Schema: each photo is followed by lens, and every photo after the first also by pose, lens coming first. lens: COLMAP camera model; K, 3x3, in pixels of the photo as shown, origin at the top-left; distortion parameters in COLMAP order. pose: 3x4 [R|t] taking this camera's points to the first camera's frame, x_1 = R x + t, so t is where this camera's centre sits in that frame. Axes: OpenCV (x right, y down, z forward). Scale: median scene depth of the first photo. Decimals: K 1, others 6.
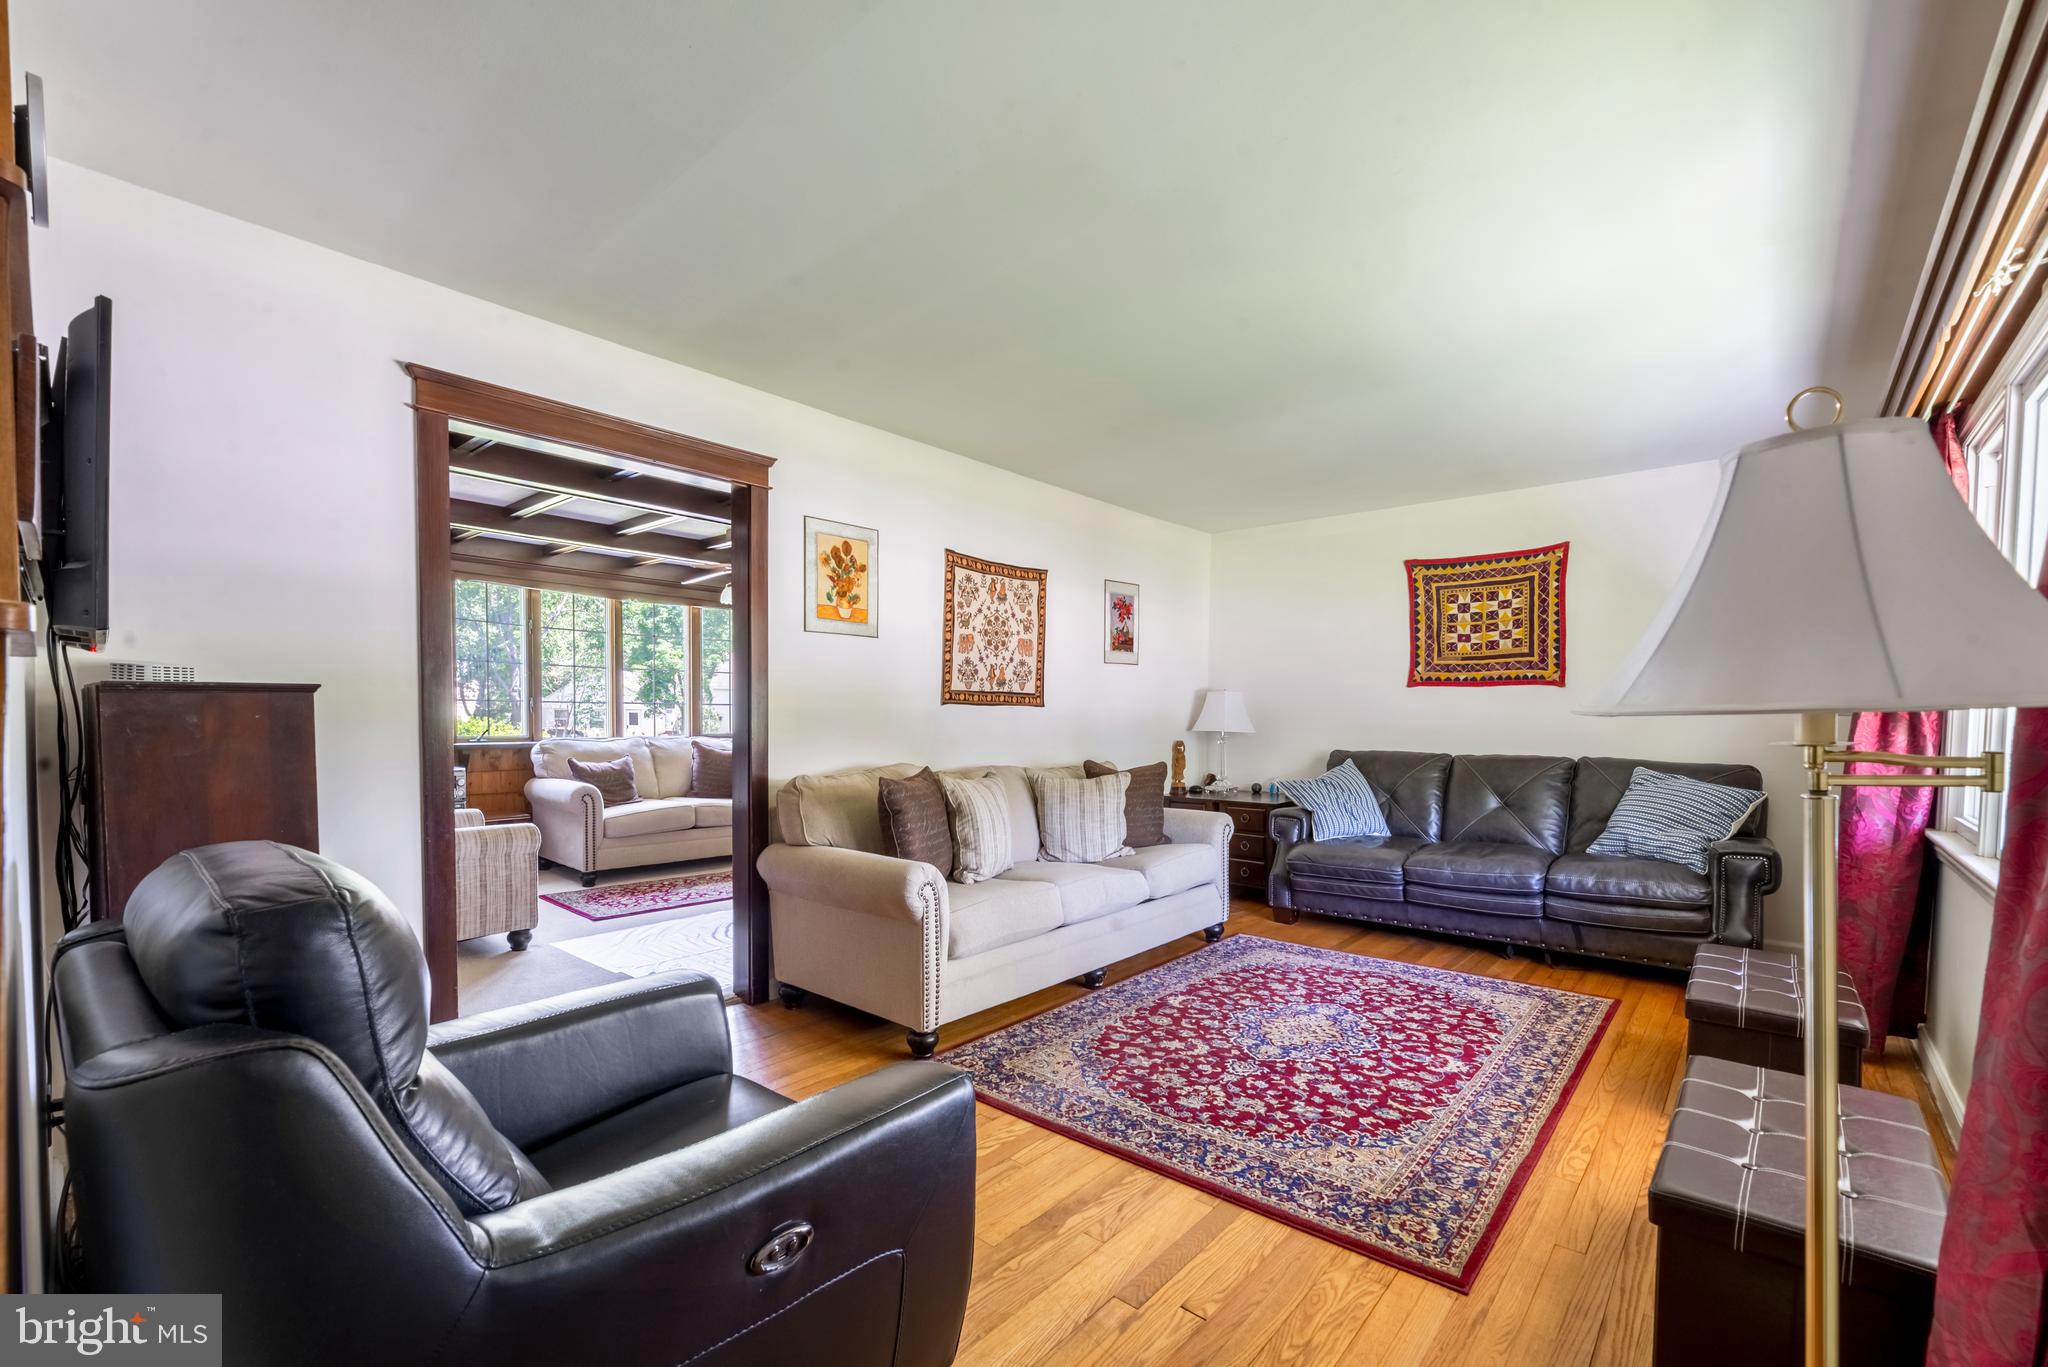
lens RADIAL K [[847.6, 0, 1021.5], [0, 847.6, 747.9], [0, 0, 1]] dist [-0.001448, -0.000257]
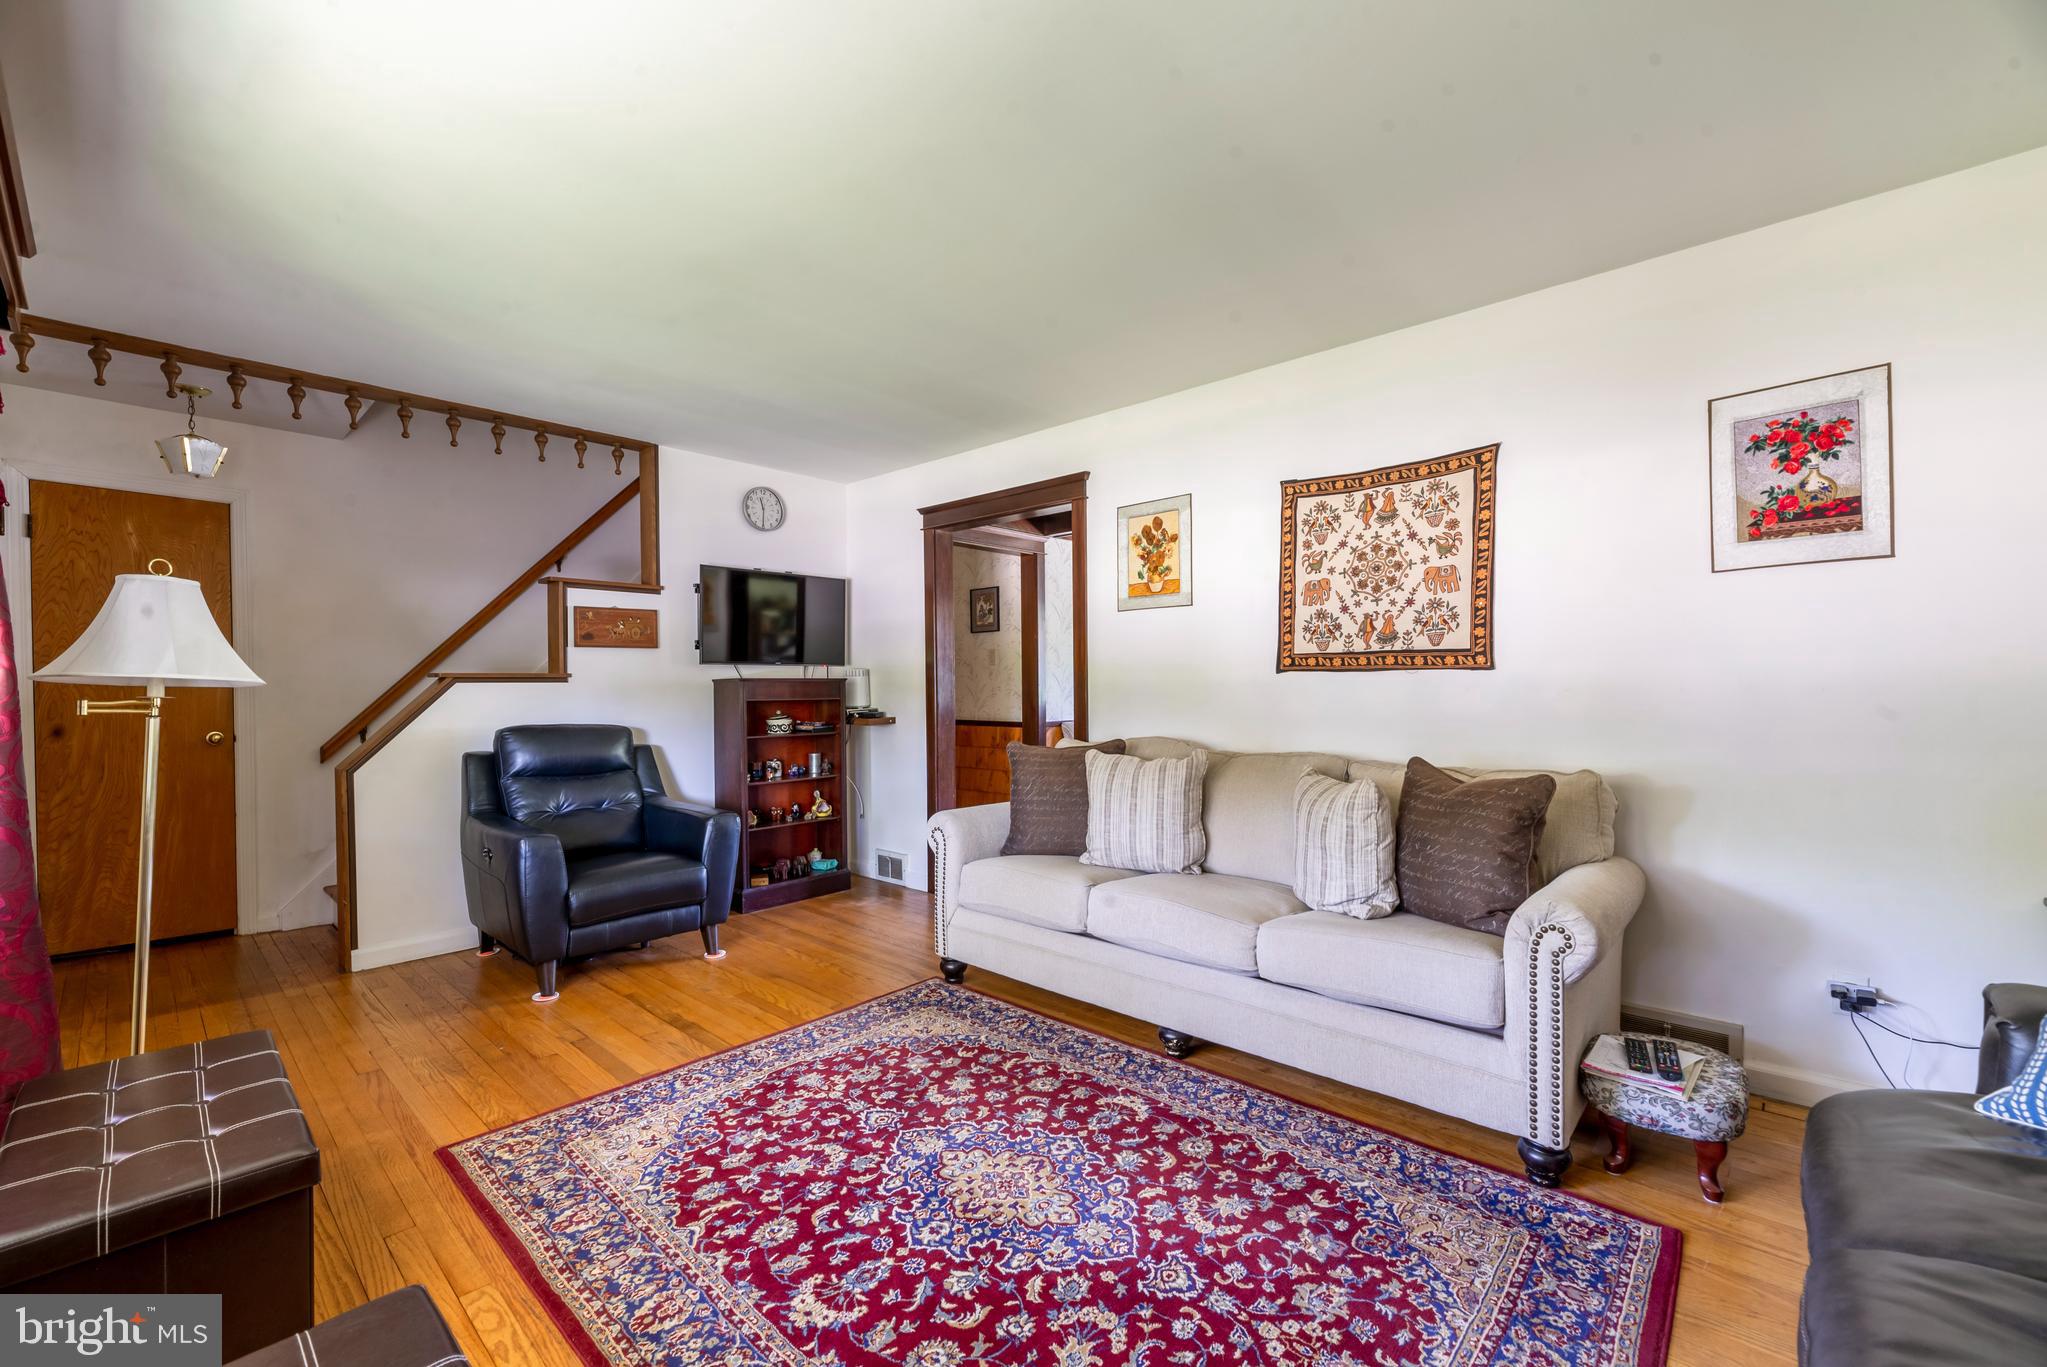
lens RADIAL K [[835.9, 0, 1021.5], [0, 835.9, 692.2], [0, 0, 1]] dist [-0.002141, -0.000446]
pose [[-0.017117, -0.002580, -0.999850, 0.960607], [-0.035319, 0.999374, -0.001974, -0.029320], [0.999229, 0.035280, -0.017198, 1.029324]]
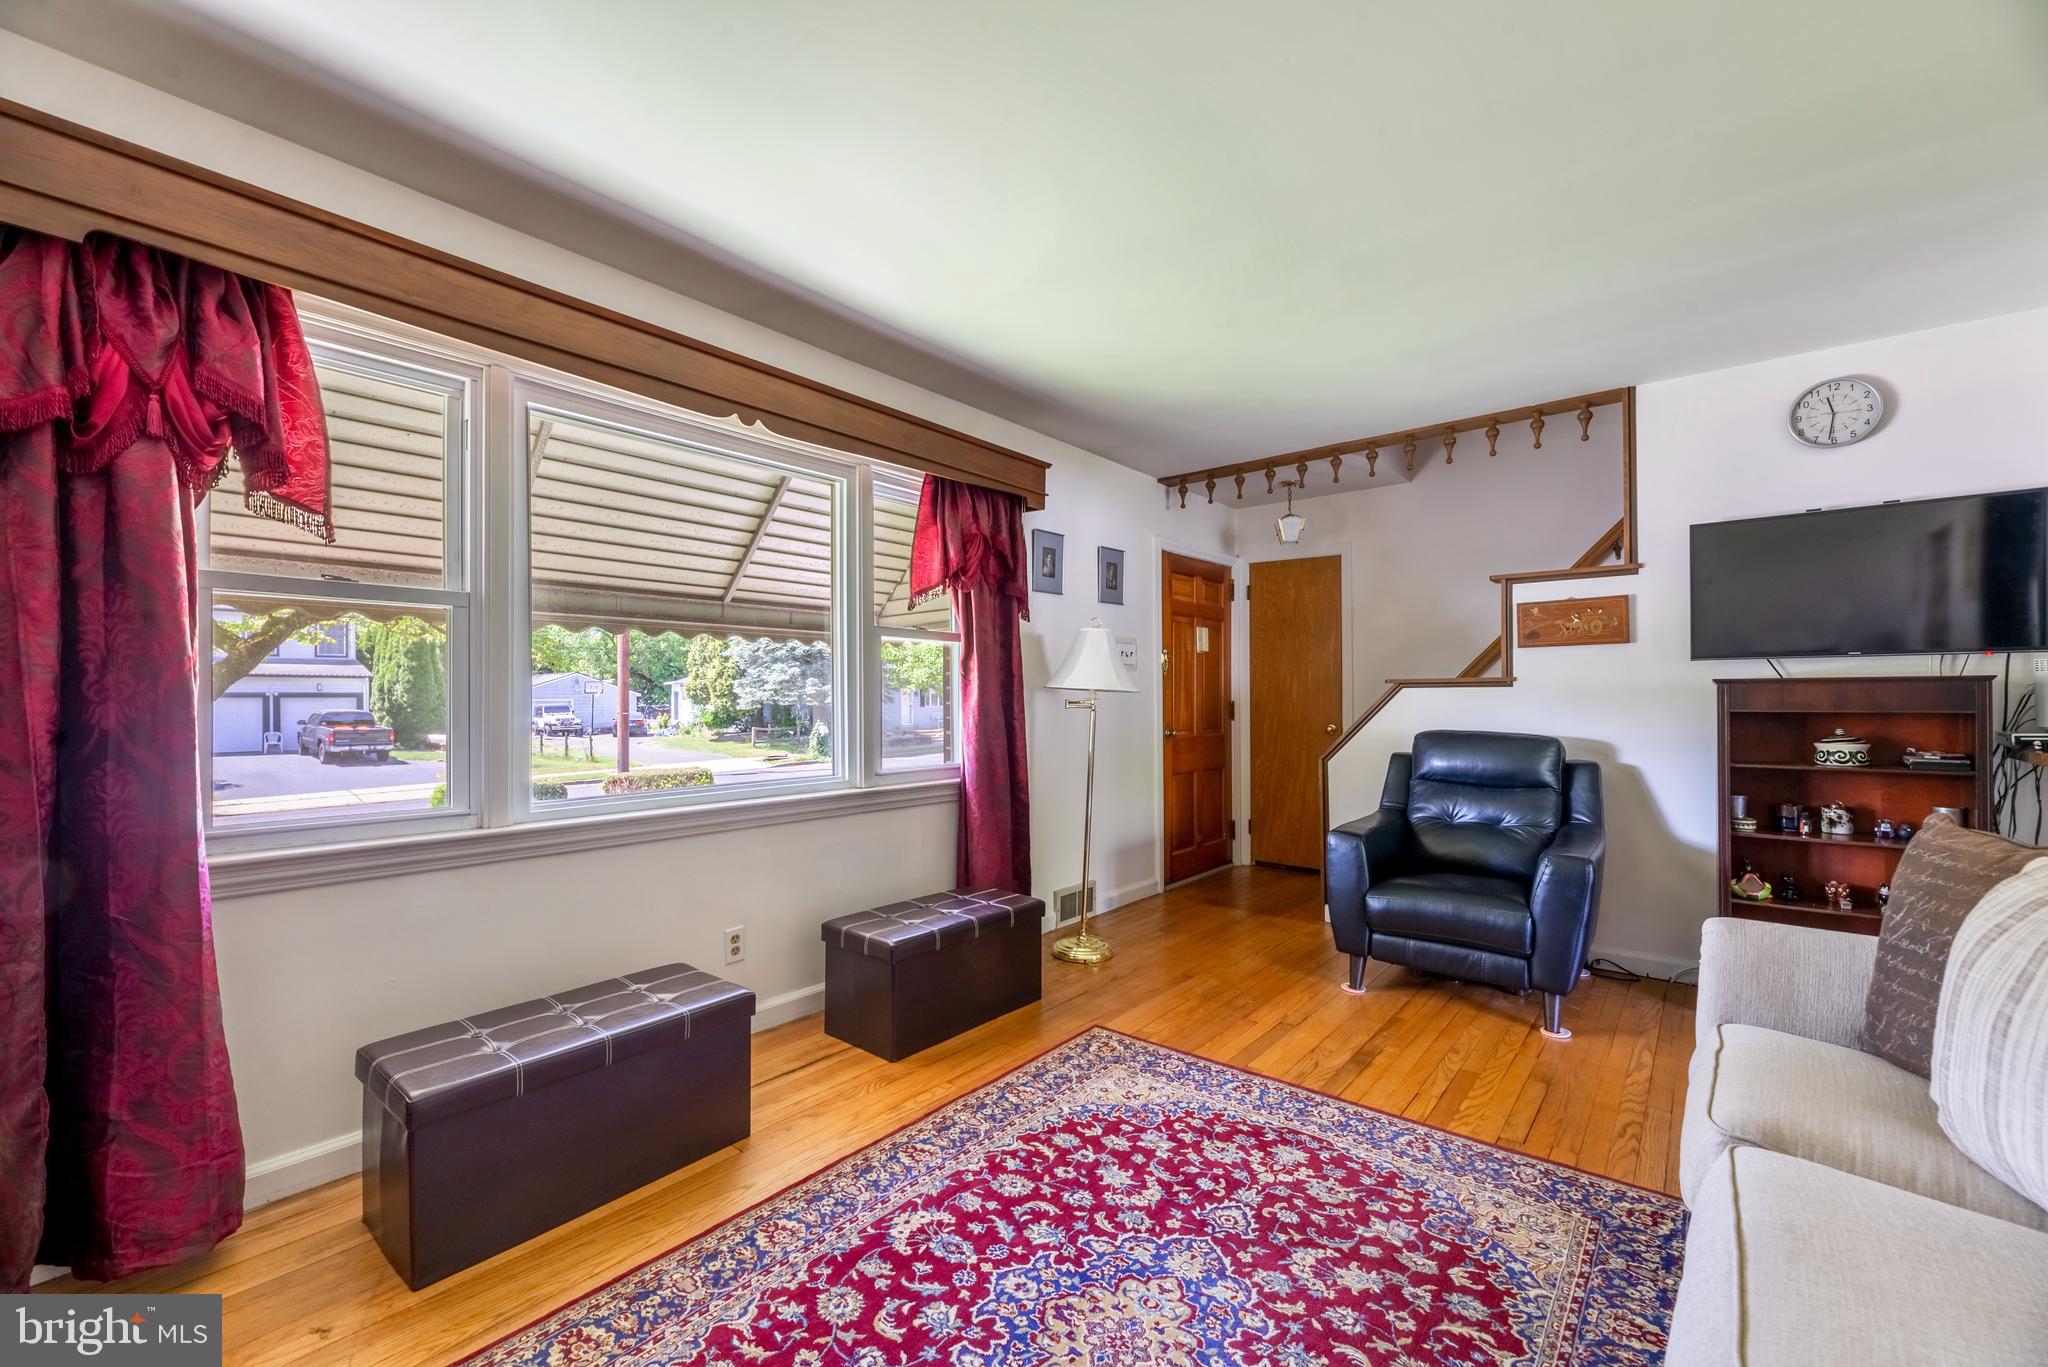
lens RADIAL K [[834.9, 0, 1024.8], [0, 834.9, 692.2], [0, 0, 1]] dist [-0.000284, -0.000393]
pose [[-0.999401, -0.004886, -0.034252, 0.406715], [-0.006098, 0.999356, 0.035371, -0.053188], [0.034057, 0.035559, -0.998787, 1.485317]]
